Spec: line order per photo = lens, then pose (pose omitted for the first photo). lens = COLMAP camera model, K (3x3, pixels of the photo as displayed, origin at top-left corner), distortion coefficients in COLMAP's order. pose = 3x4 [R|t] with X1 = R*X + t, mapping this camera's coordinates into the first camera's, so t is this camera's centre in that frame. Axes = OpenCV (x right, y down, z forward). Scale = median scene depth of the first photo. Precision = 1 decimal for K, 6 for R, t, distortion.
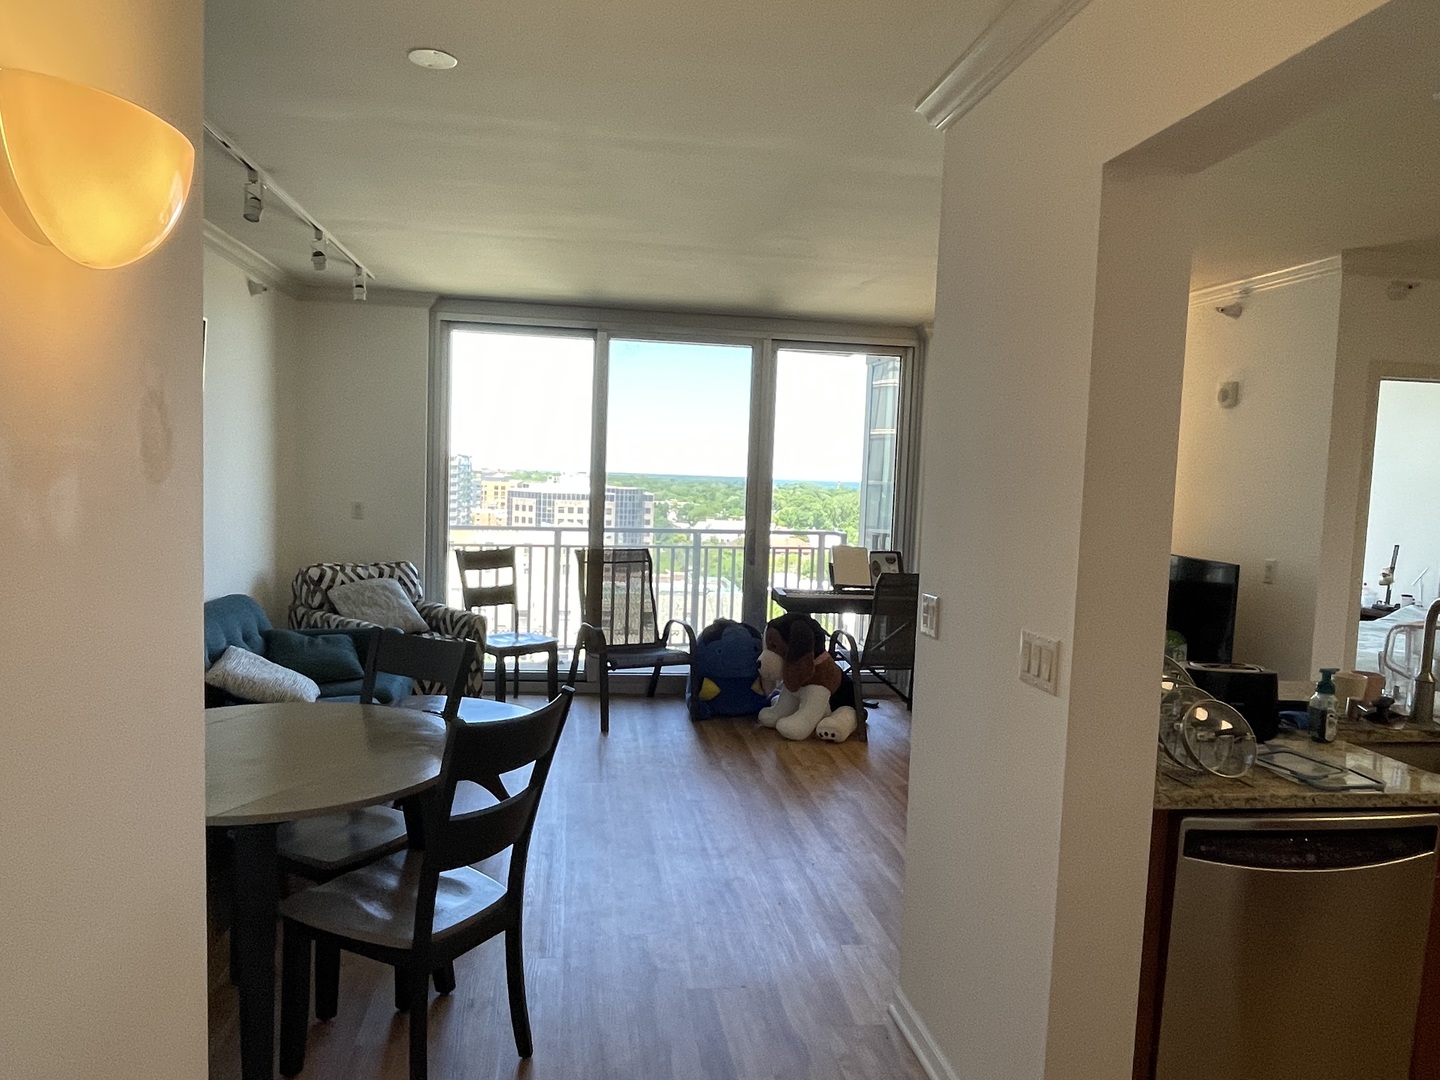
lens RADIAL K [[1008.6, 0, 720.0], [0, 1008.6, 540.0], [0, 0, 1]] dist [0.004901, -0.023888]
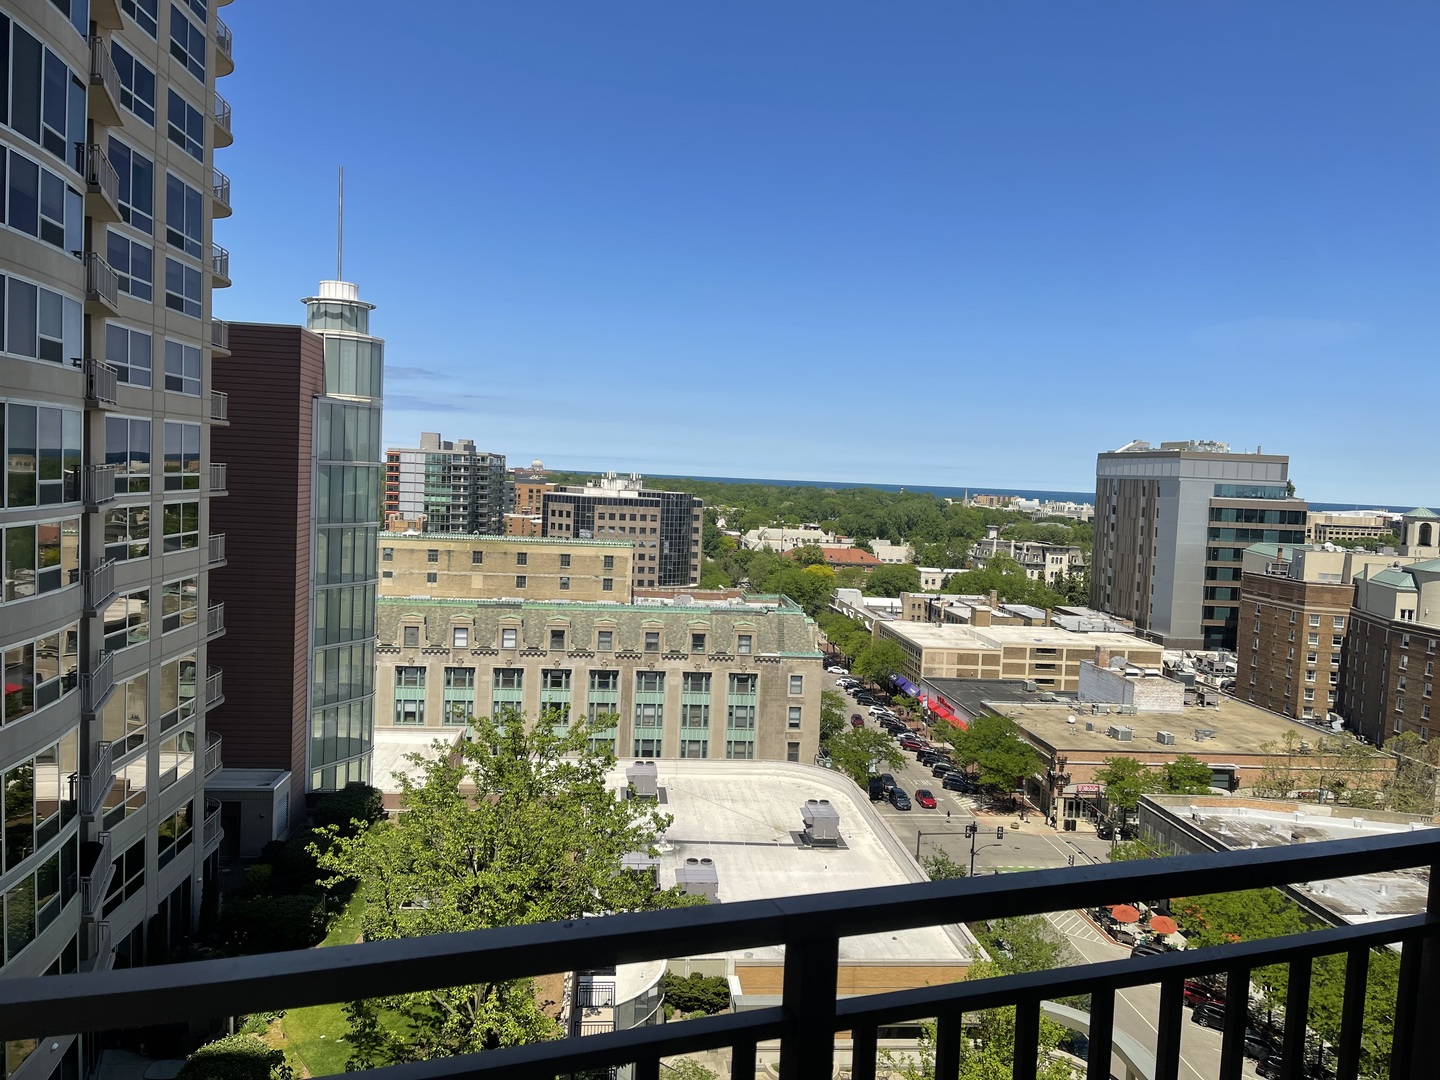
lens RADIAL K [[1079.1, 0, 720.0], [0, 1079.1, 540.0], [0, 0, 1]] dist [0.152286, 0.000050]
pose [[0.998915, 0.008933, -0.045716, -0.186028], [-0.009265, 0.999932, -0.007067, -0.071659], [0.045649, 0.007483, 0.998929, 0.944548]]
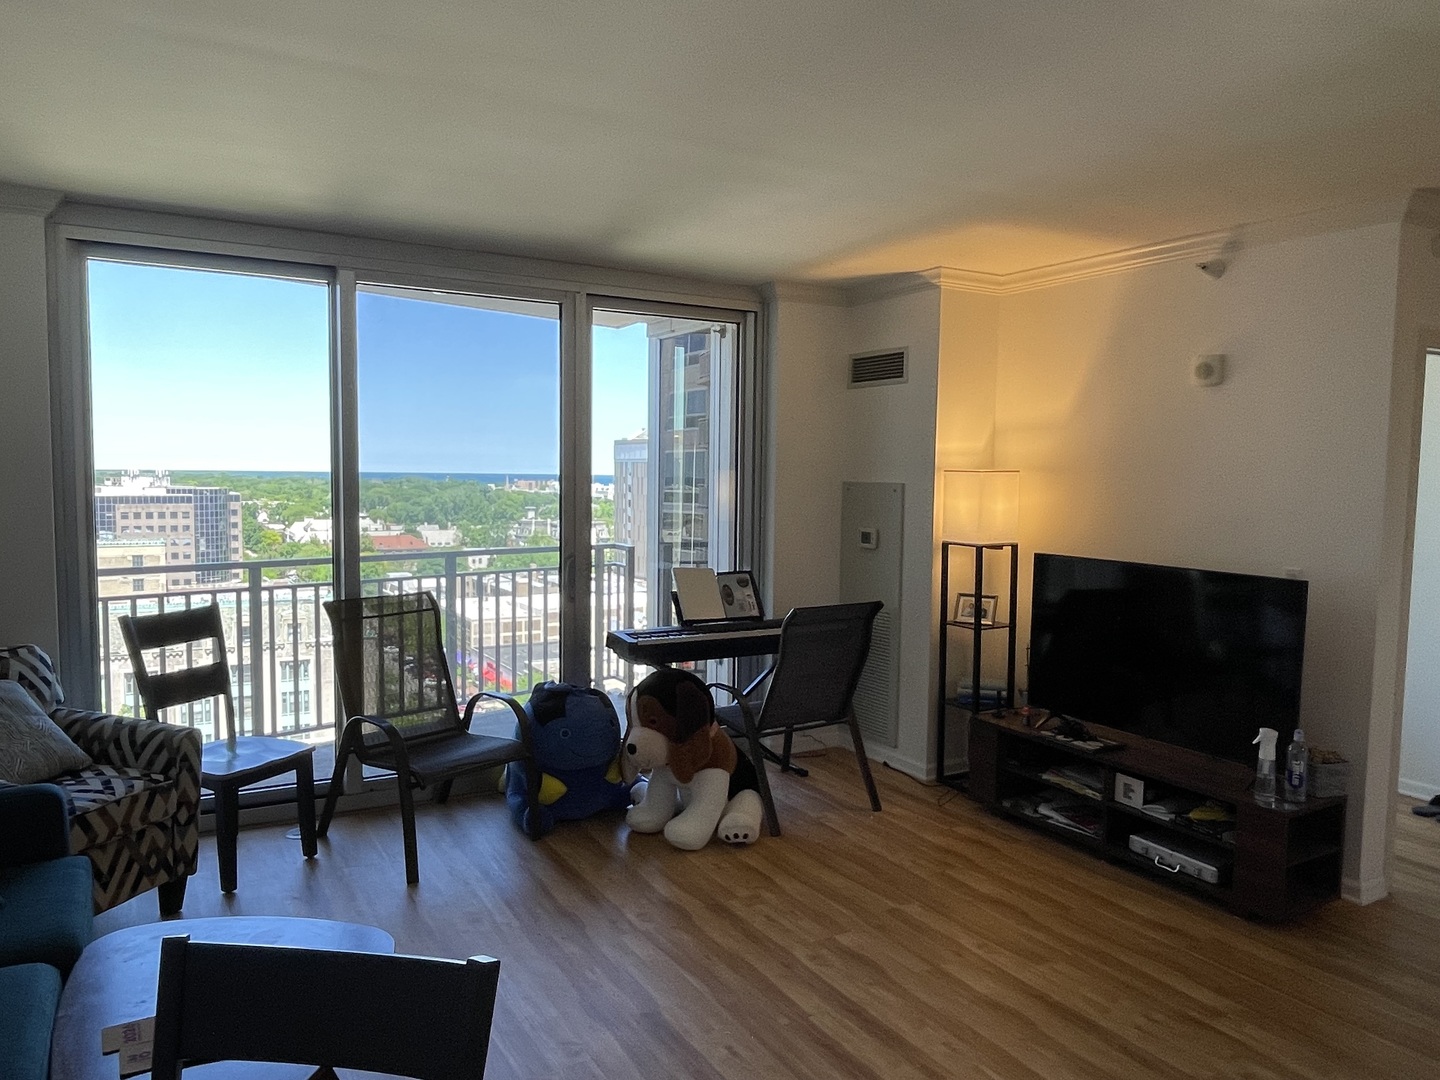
lens RADIAL K [[1008.6, 0, 720.0], [0, 1008.6, 540.0], [0, 0, 1]] dist [0.004901, -0.023888]
pose [[0.927623, -0.051054, 0.370011, -0.142235], [0.047507, 0.998696, 0.018701, -0.029739], [-0.370484, 0.000231, 0.928839, 0.289606]]
